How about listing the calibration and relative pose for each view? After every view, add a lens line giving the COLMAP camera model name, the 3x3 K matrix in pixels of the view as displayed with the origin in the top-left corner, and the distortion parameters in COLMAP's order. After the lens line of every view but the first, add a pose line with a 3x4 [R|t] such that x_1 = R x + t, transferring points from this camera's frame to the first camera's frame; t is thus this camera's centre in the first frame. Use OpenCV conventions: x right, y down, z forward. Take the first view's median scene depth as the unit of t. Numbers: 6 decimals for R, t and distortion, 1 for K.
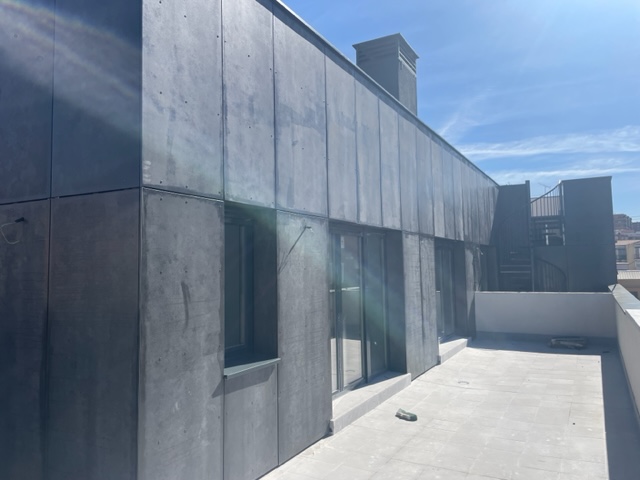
lens RADIAL K [[480.1, 0, 320.0], [0, 480.1, 240.0], [0, 0, 1]] dist [0.107553, -0.138749]
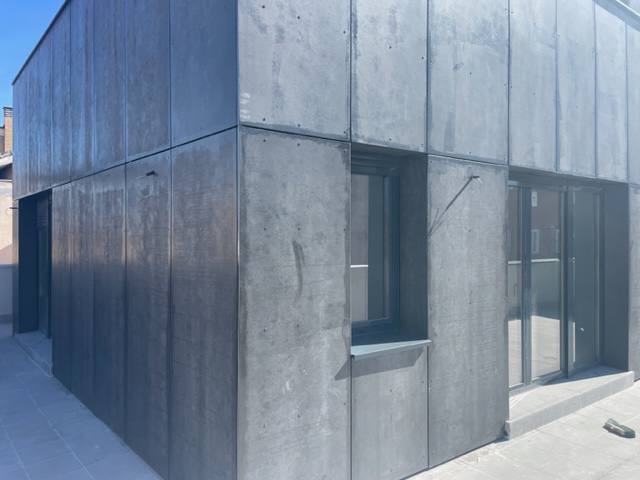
lens RADIAL K [[480.1, 0, 320.0], [0, 480.1, 240.0], [0, 0, 1]] dist [0.107553, -0.138749]
pose [[0.916128, 0.020660, -0.400354, 0.072563], [0.007410, 0.997628, 0.068437, 0.023288], [0.400818, -0.065664, 0.913802, 0.212591]]
